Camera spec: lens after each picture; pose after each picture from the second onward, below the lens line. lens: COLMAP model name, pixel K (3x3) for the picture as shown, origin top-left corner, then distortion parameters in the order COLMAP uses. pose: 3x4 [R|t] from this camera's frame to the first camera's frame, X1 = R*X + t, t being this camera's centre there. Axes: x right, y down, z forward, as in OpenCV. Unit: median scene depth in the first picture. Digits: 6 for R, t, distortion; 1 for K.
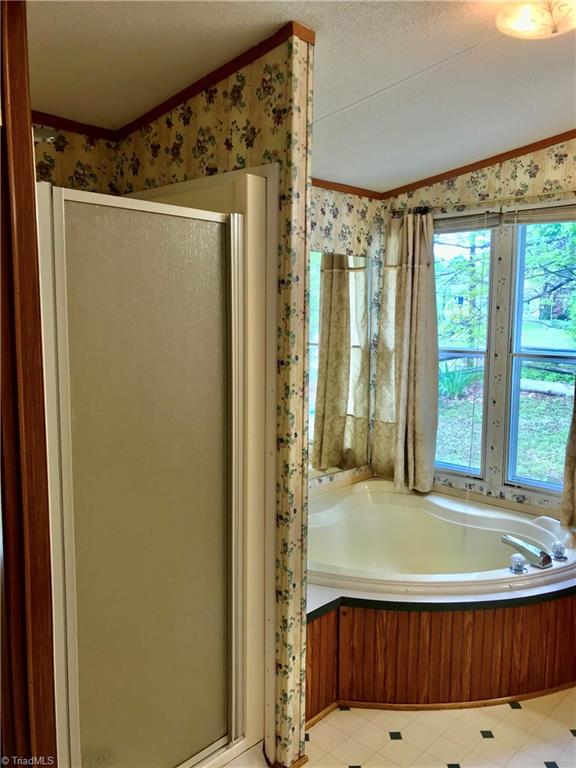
lens RADIAL K [[629.3, 0, 302.0], [0, 629.3, 383.4], [0, 0, 1]] dist [0.024732, 0.008373]
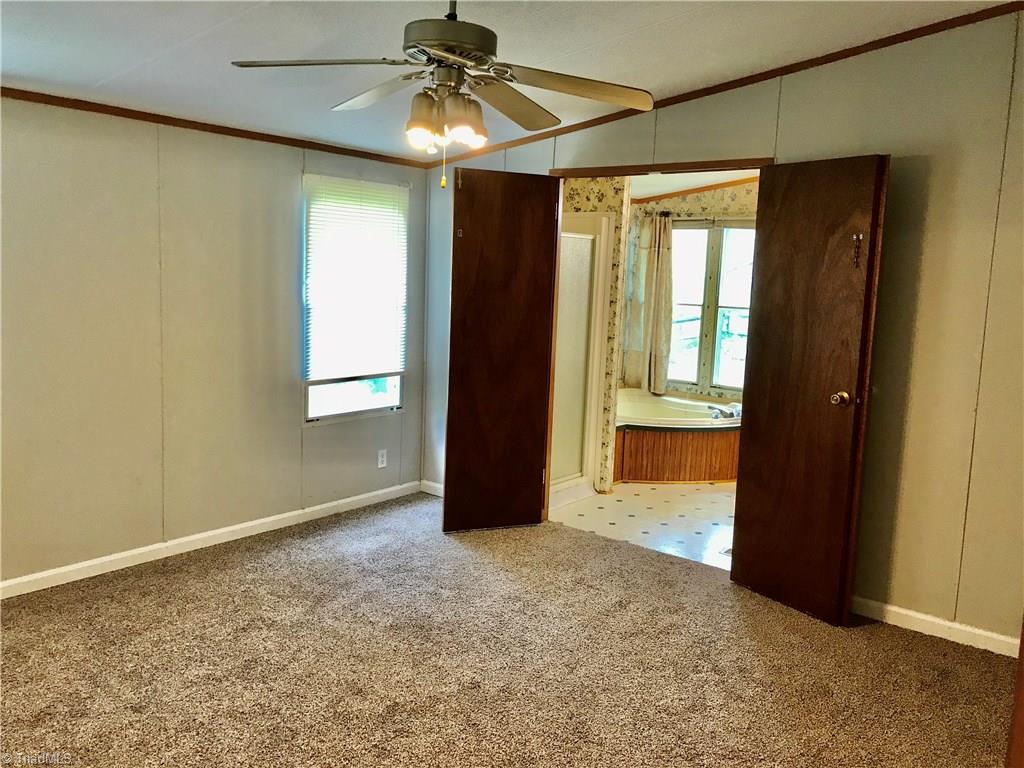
lens RADIAL K [[839.1, 0, 512.0], [0, 839.1, 384.0], [0, 0, 1]] dist [0.024732, 0.008373]
pose [[0.997258, 0.024699, 0.069766, -0.329270], [-0.026440, 0.999359, 0.024131, 0.109603], [-0.069125, -0.025909, 0.997271, -1.083034]]
